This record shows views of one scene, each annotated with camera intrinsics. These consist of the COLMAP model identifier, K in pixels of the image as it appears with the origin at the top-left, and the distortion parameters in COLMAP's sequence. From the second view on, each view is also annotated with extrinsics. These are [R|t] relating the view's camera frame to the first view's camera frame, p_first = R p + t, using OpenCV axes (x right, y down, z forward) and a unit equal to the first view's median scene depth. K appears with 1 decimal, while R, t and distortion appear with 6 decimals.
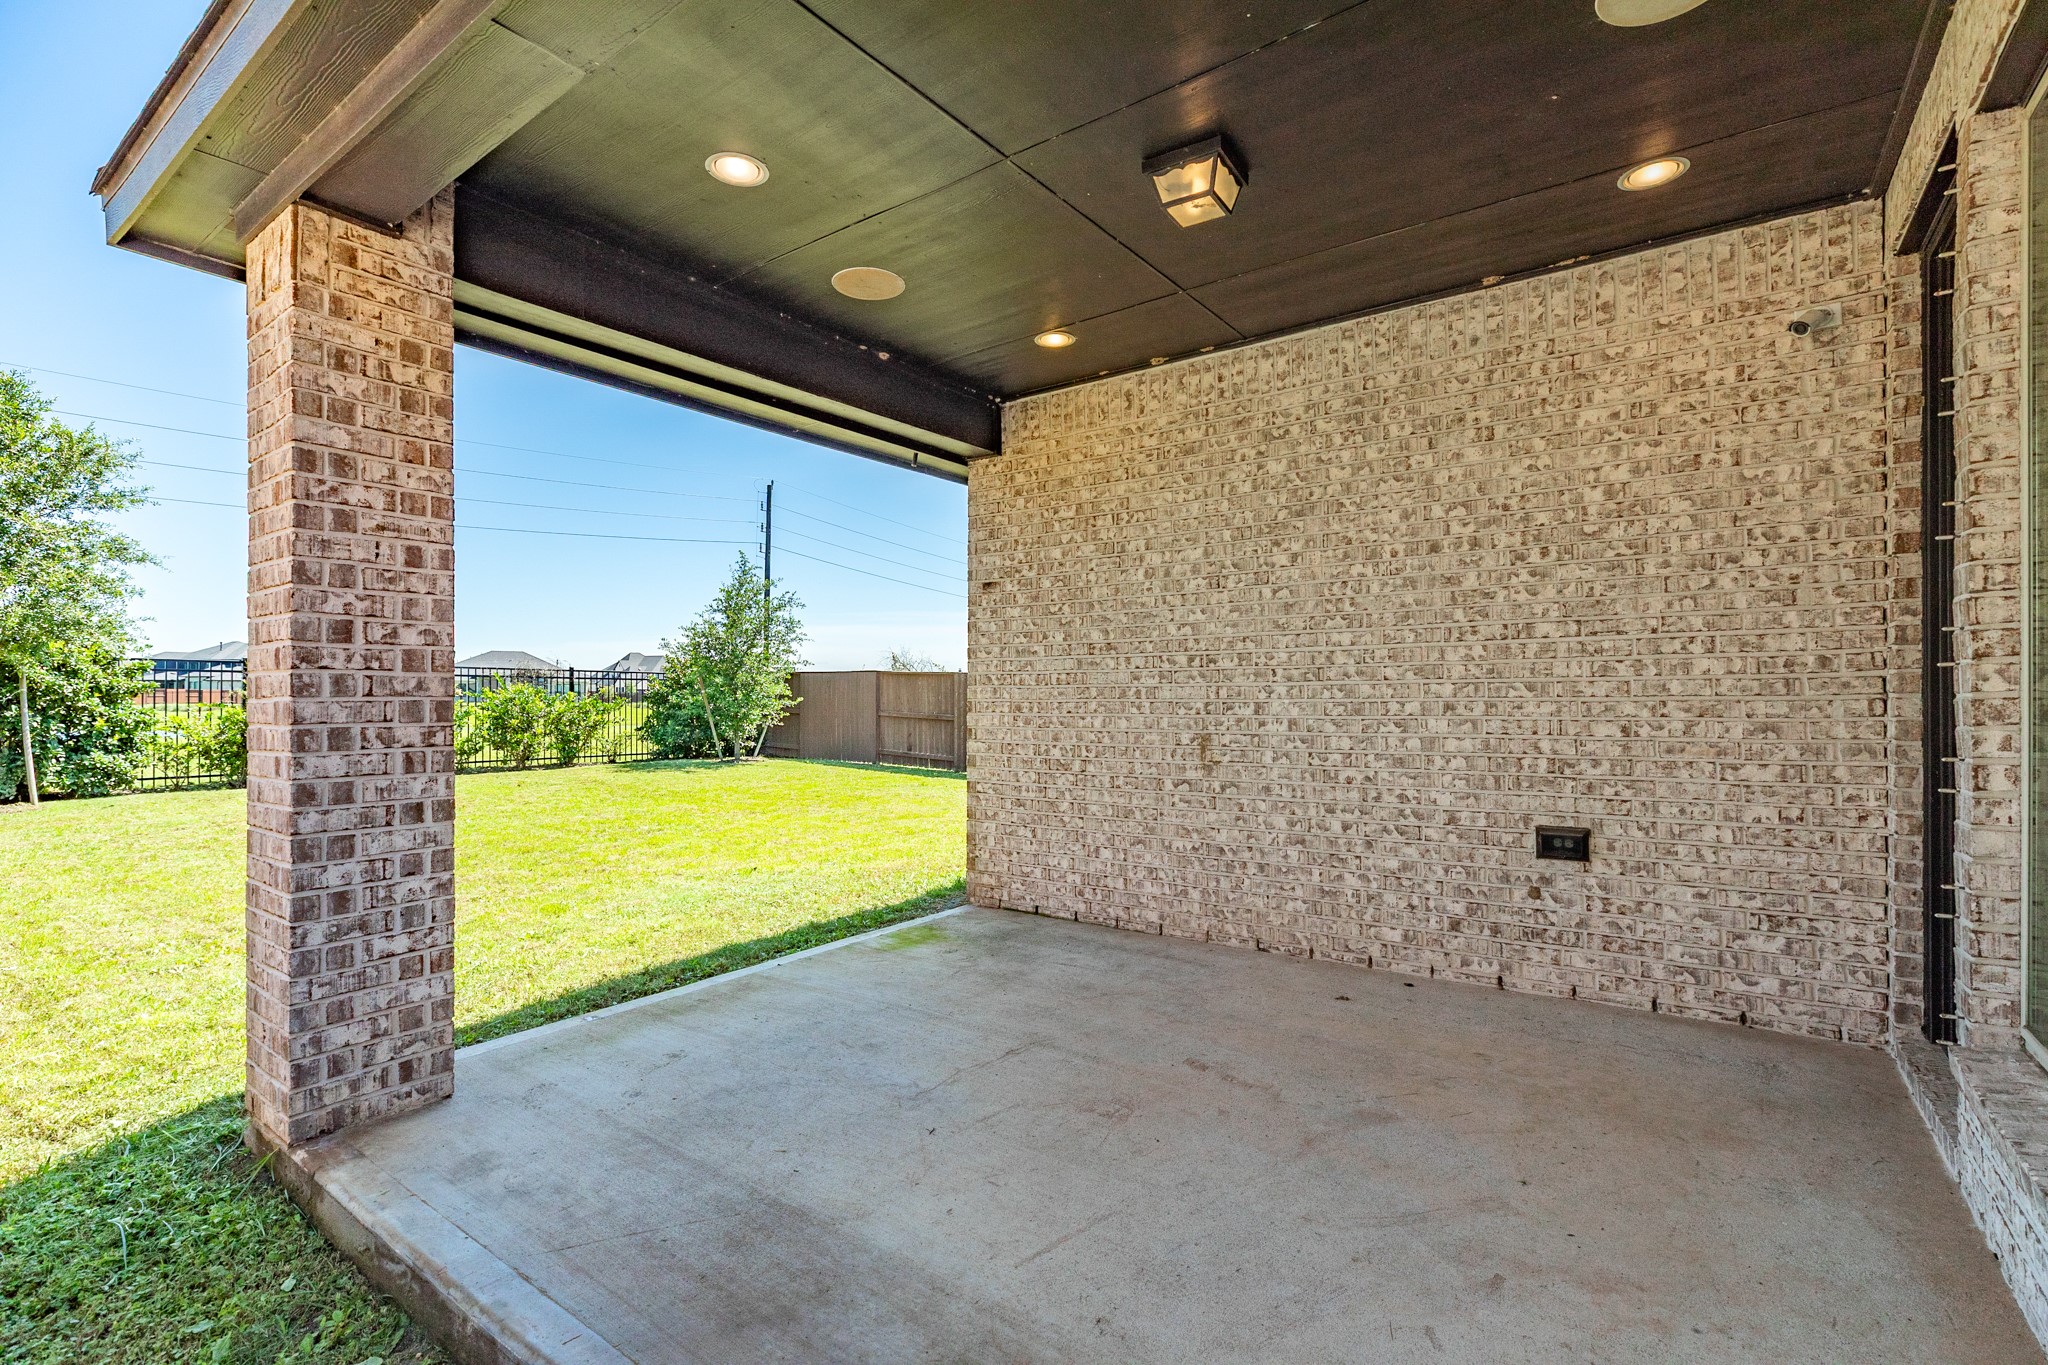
lens RADIAL K [[931.1, 0, 1023.4], [0, 931.1, 690.9], [0, 0, 1]] dist [-0.000968, -0.000101]
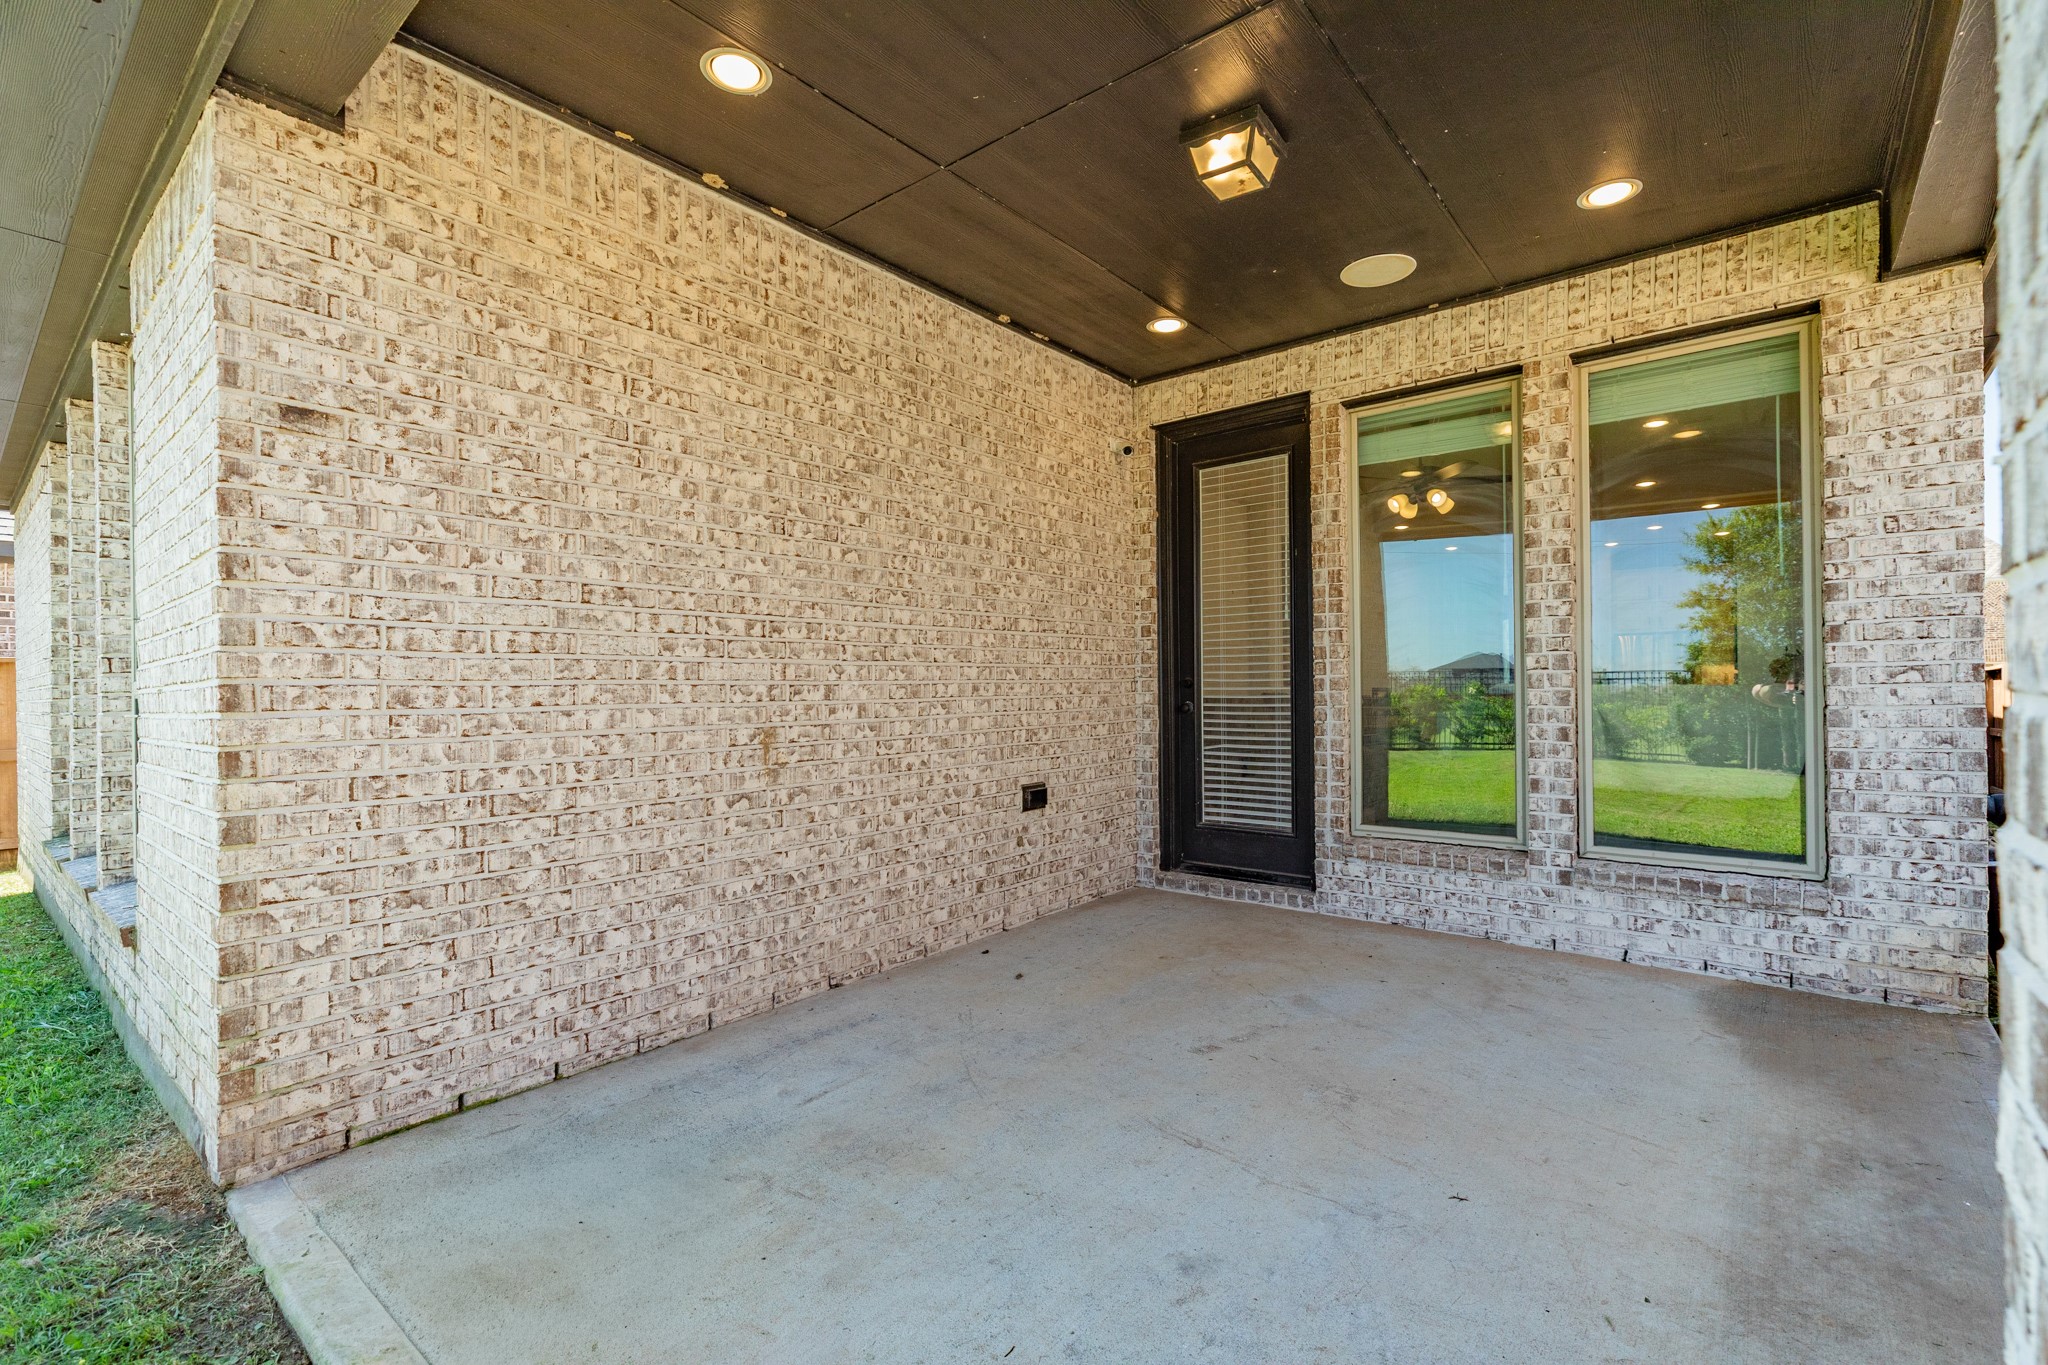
lens RADIAL K [[911.8, 0, 1022.7], [0, 911.8, 689.1], [0, 0, 1]] dist [0.001997, 0.000104]
pose [[0.054630, 0.003531, 0.998500, -0.537440], [0.004081, 0.999985, -0.003759, 0.019803], [-0.998498, 0.004280, 0.054615, 0.788012]]
